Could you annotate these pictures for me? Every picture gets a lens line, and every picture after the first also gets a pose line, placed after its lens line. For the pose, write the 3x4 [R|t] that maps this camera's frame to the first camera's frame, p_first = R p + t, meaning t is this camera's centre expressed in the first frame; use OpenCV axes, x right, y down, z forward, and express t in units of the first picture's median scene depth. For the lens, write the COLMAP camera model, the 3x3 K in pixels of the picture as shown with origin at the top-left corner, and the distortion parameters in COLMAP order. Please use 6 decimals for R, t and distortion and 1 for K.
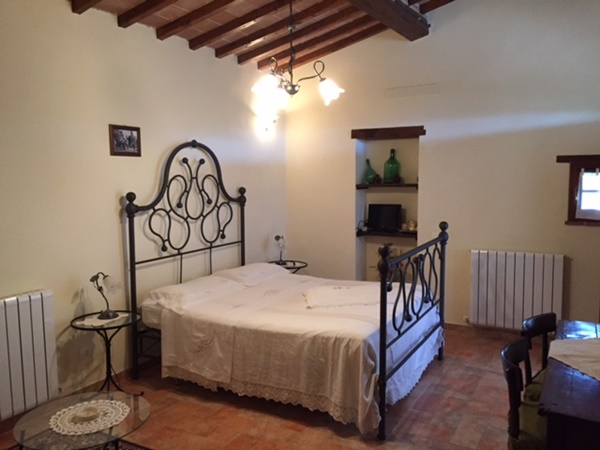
lens RADIAL K [[512.5, 0, 299.3], [0, 512.5, 225.1], [0, 0, 1]] dist [0.011698, -0.009106]
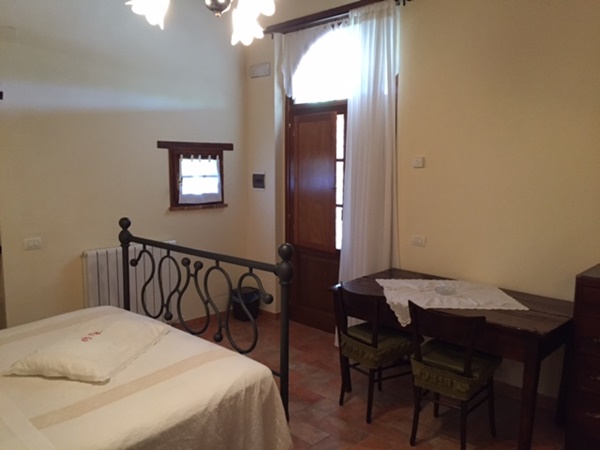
lens RADIAL K [[512.5, 0, 299.8], [0, 512.5, 224.5], [0, 0, 1]] dist [0.011698, -0.009106]
pose [[0.240841, -0.103659, 0.965013, -0.395384], [0.086952, 0.992587, 0.084919, -0.038550], [-0.966662, 0.063458, 0.248069, 0.525594]]
